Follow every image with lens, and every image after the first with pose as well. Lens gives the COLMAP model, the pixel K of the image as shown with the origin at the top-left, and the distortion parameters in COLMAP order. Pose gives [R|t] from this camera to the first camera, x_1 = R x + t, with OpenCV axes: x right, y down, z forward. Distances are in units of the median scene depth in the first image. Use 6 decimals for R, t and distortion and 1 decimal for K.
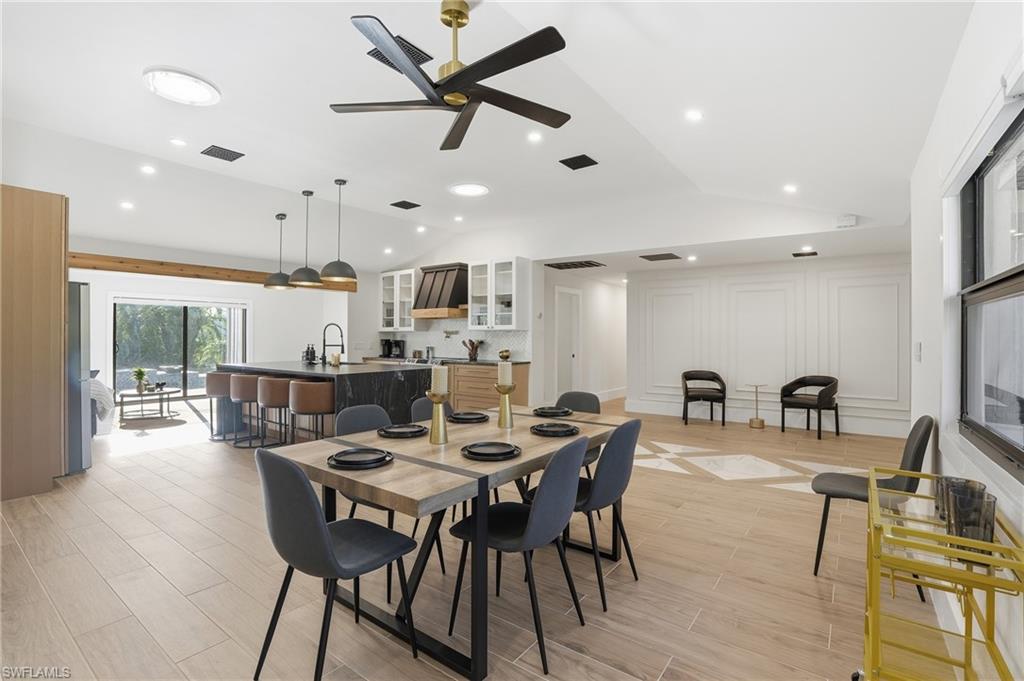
lens RADIAL K [[470.1, 0, 512.9], [0, 470.1, 340.1], [0, 0, 1]] dist [-0.037482, -0.000055]
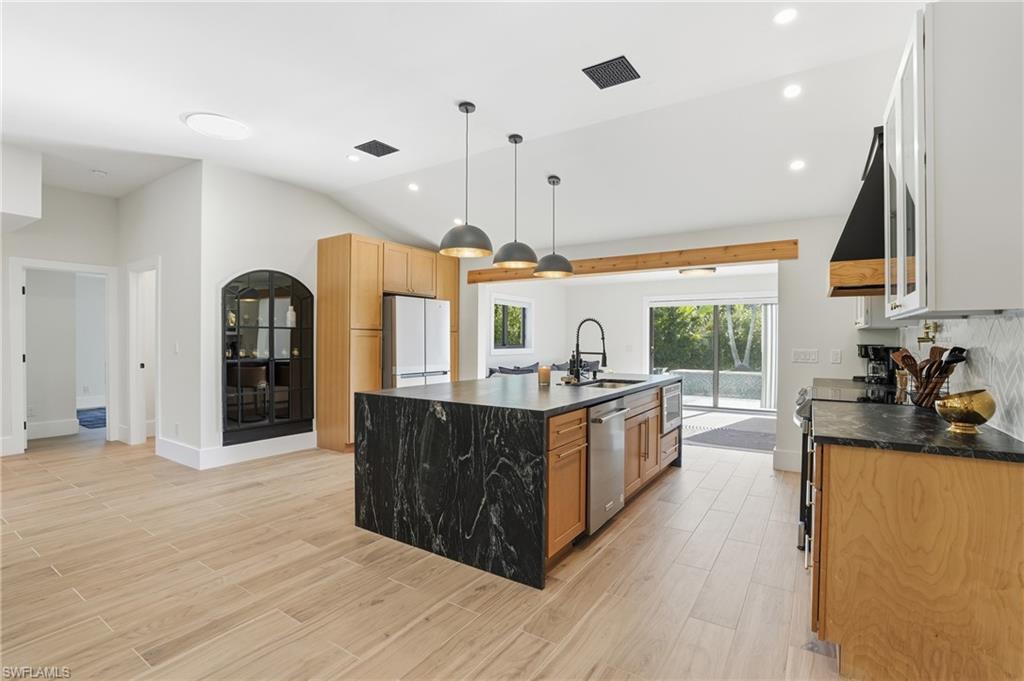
lens RADIAL K [[470.1, 0, 512.3], [0, 470.1, 344.2], [0, 0, 1]] dist [-0.037482, -0.000055]
pose [[0.071220, 0.008300, -0.997426, 0.247665], [-0.004944, 0.999956, 0.007968, -0.004876], [0.997448, 0.004364, 0.071258, 0.837772]]
